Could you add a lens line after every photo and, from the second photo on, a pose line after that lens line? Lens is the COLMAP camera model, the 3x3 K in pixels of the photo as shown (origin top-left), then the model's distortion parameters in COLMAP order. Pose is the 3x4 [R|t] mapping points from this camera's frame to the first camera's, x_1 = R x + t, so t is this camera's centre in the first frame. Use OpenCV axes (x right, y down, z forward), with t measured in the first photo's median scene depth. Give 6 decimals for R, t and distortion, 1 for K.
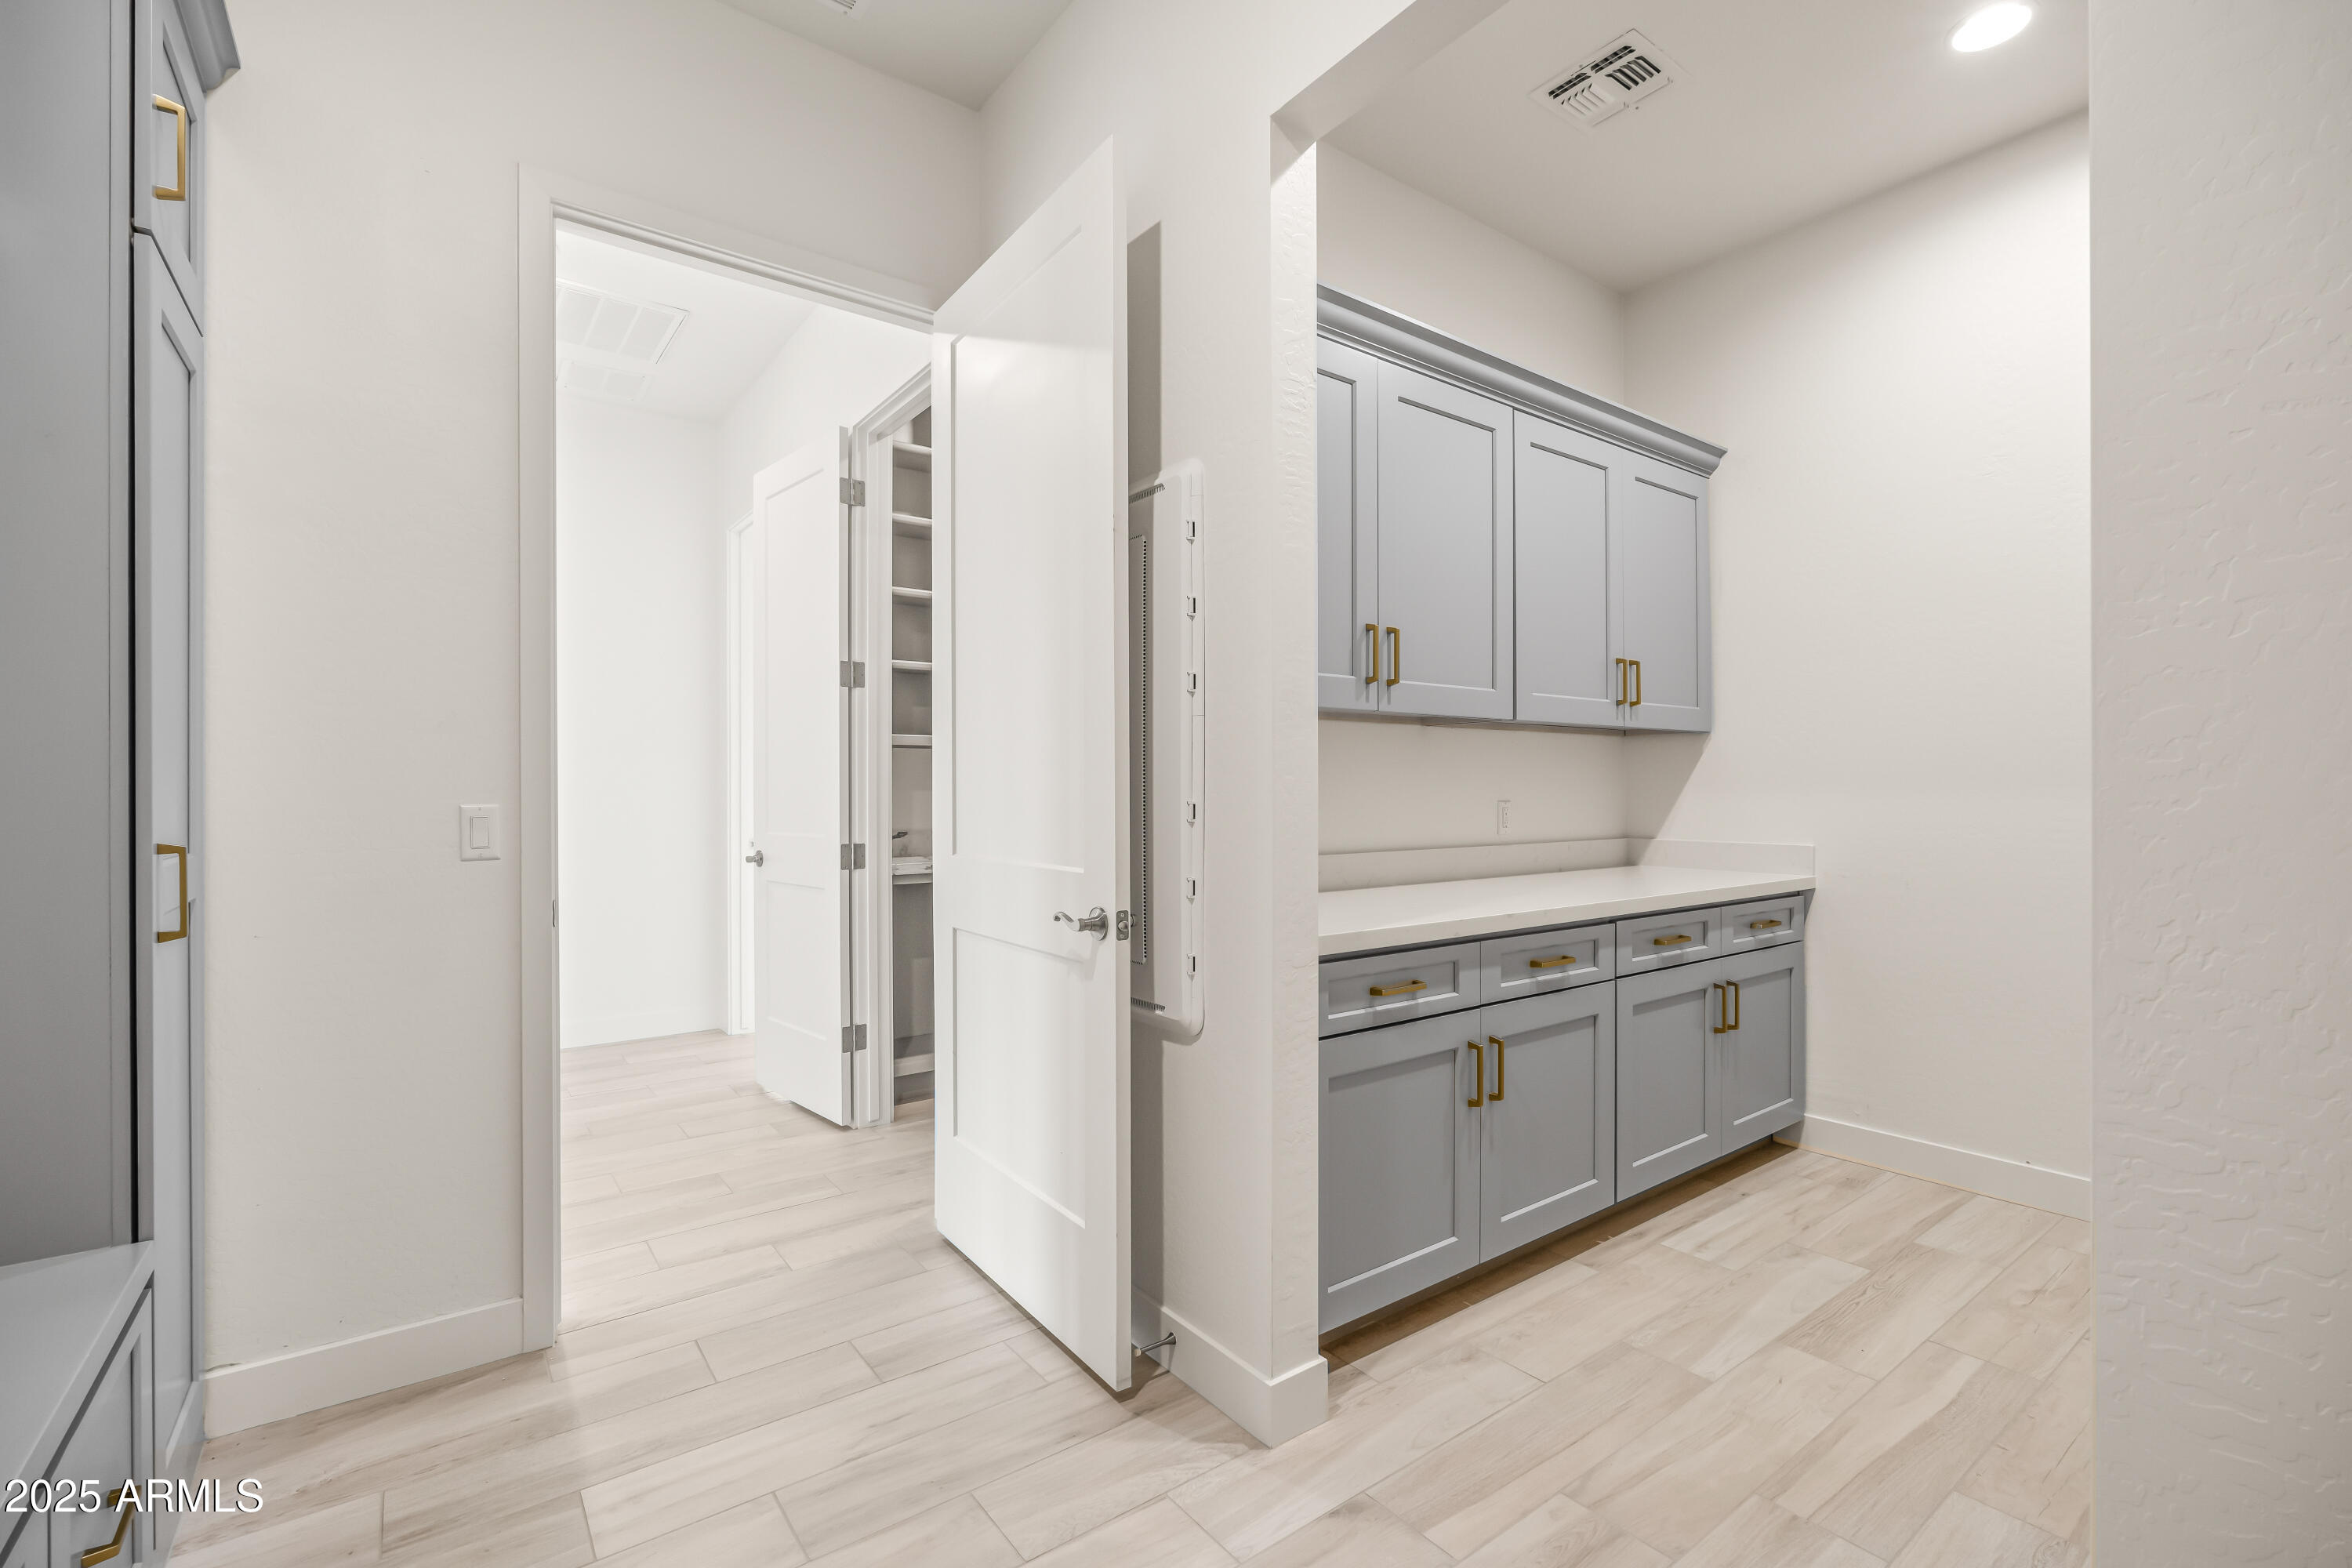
lens RADIAL K [[1027.5, 0, 1173.0], [0, 1027.5, 791.9], [0, 0, 1]] dist [0.000040, 0.000111]
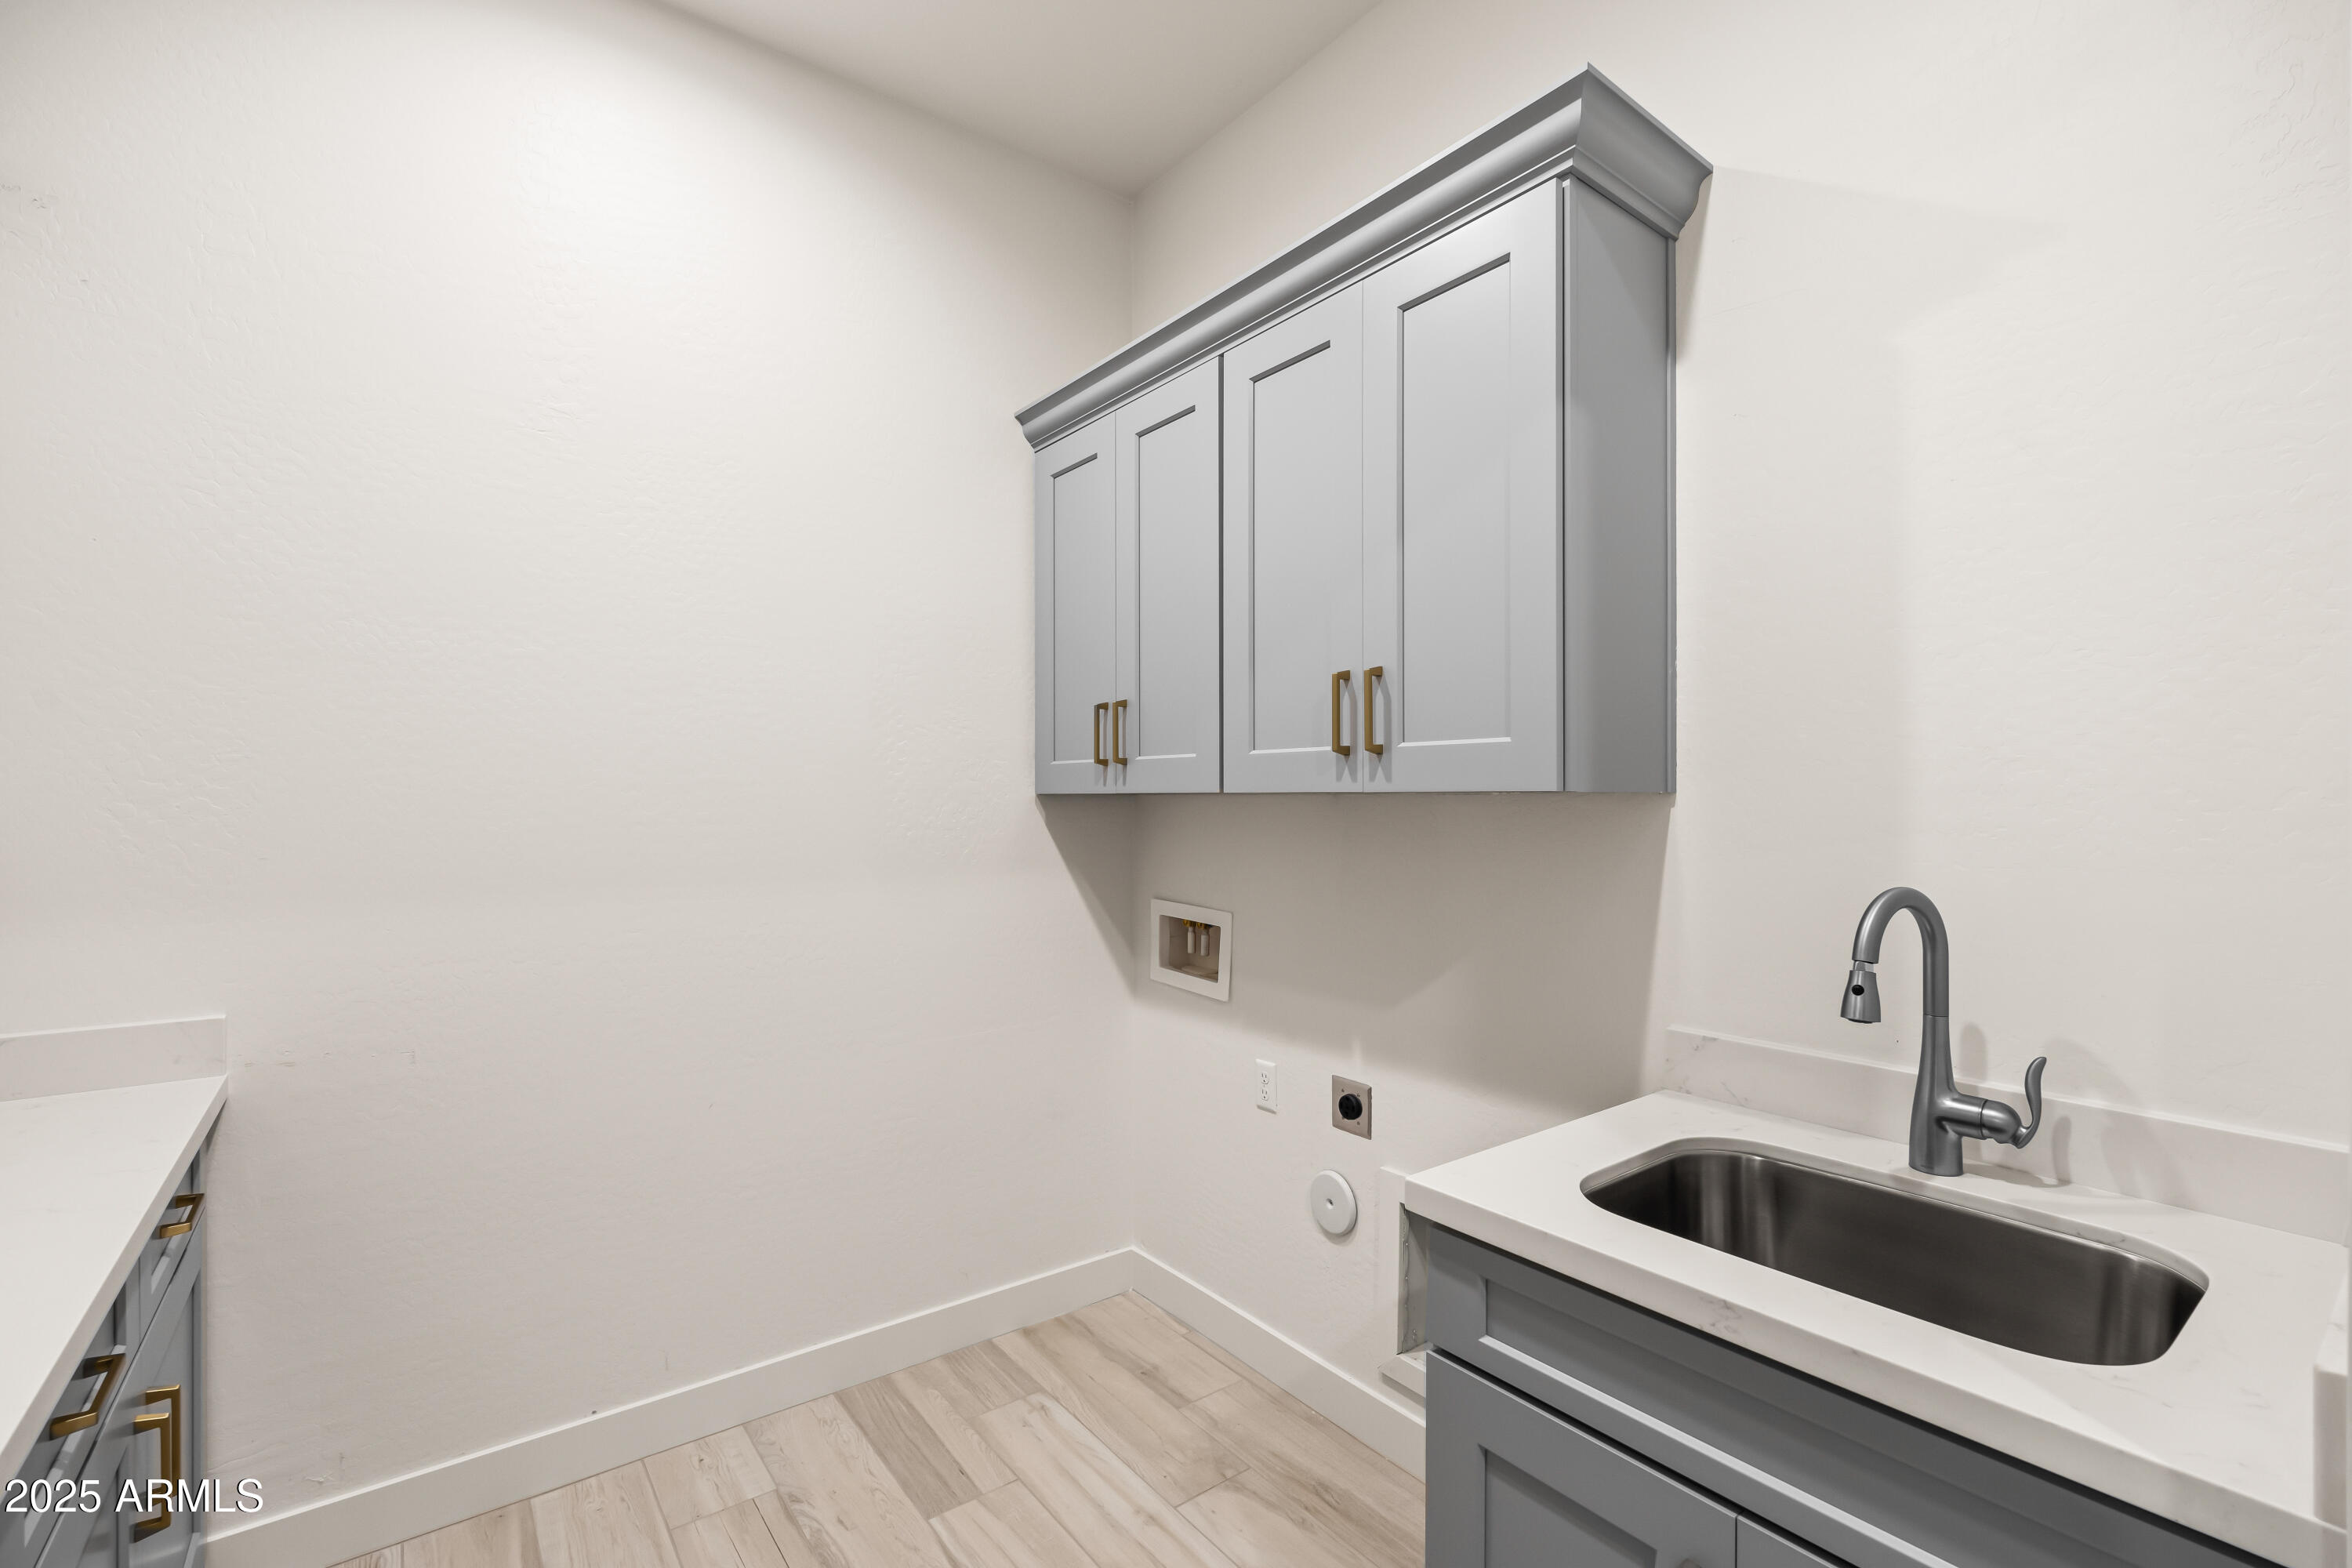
lens RADIAL K [[1030.4, 0, 1175.1], [0, 1030.4, 793.4], [0, 0, 1]] dist [-0.004643, -0.000267]
pose [[-0.011808, 0.001515, 0.999929, 0.105887], [0.000510, 0.999999, -0.001509, -0.065087], [-0.999930, 0.000492, -0.011809, 0.571455]]
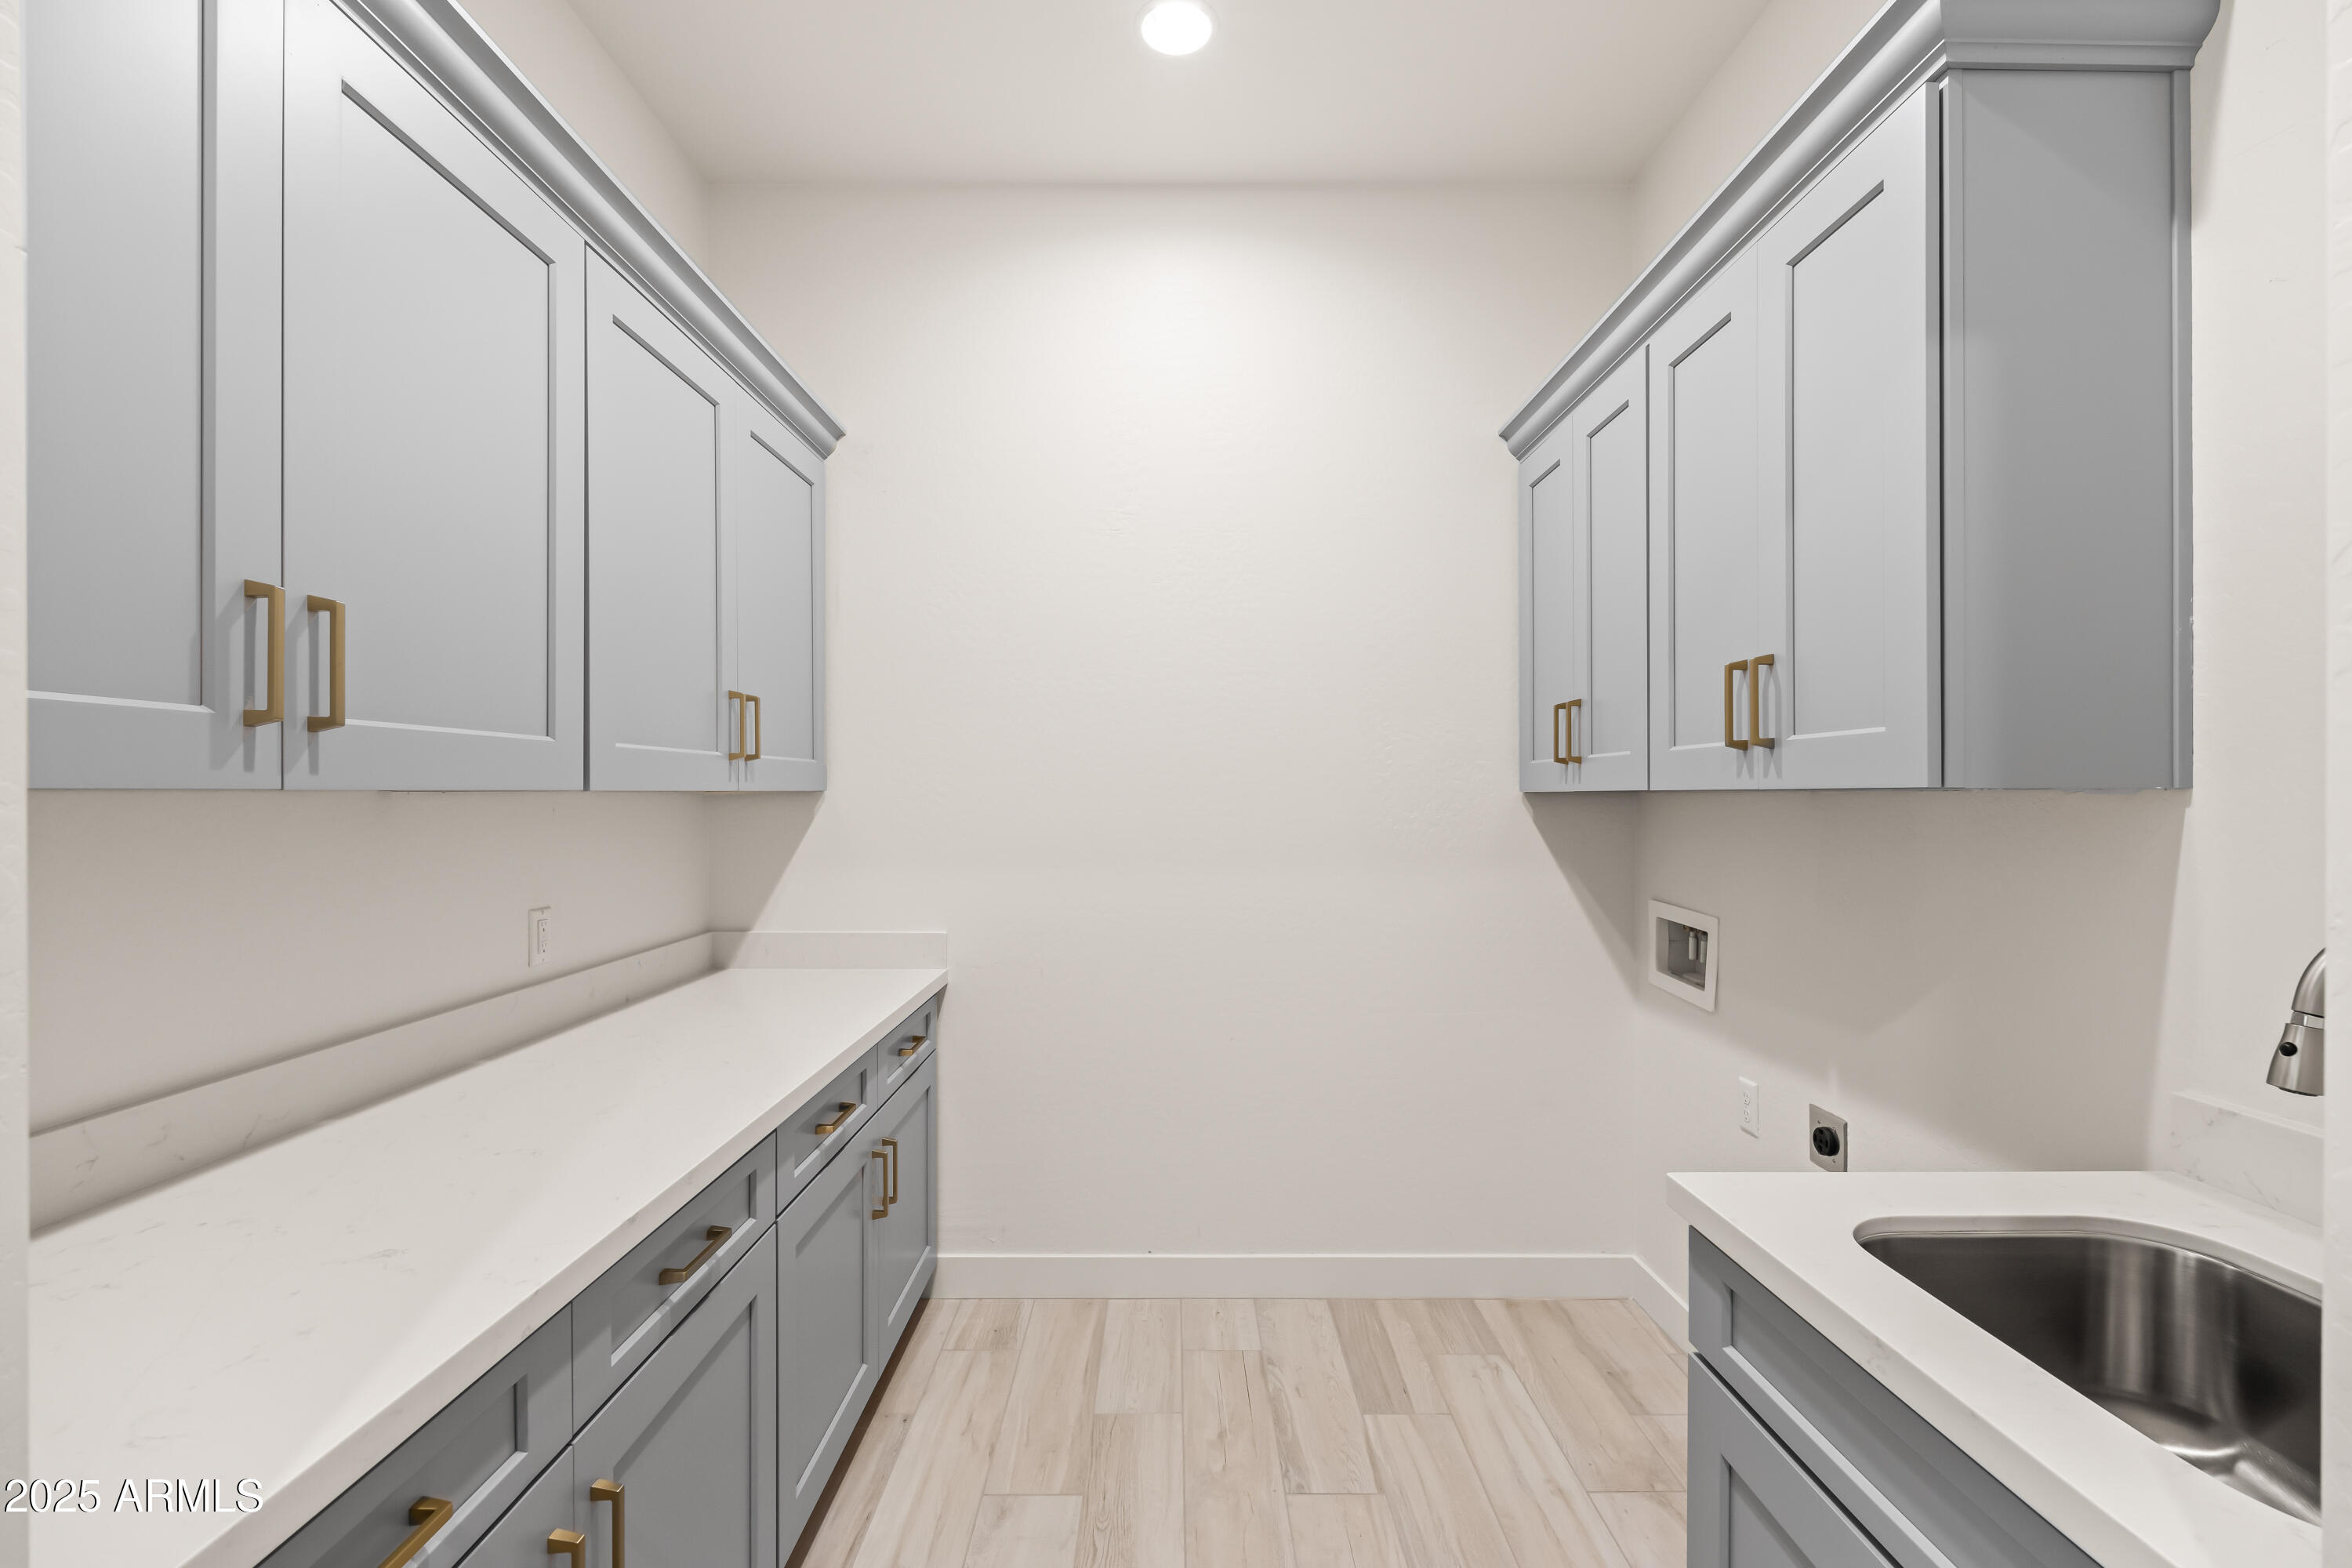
lens RADIAL K [[1027.5, 0, 1173.0], [0, 1027.5, 791.9], [0, 0, 1]] dist [0.000040, 0.000111]
pose [[0.593968, 0.000445, 0.804489, 0.065684], [0.002457, 0.999994, -0.002367, -0.064716], [-0.804485, 0.003382, 0.593963, 0.386419]]
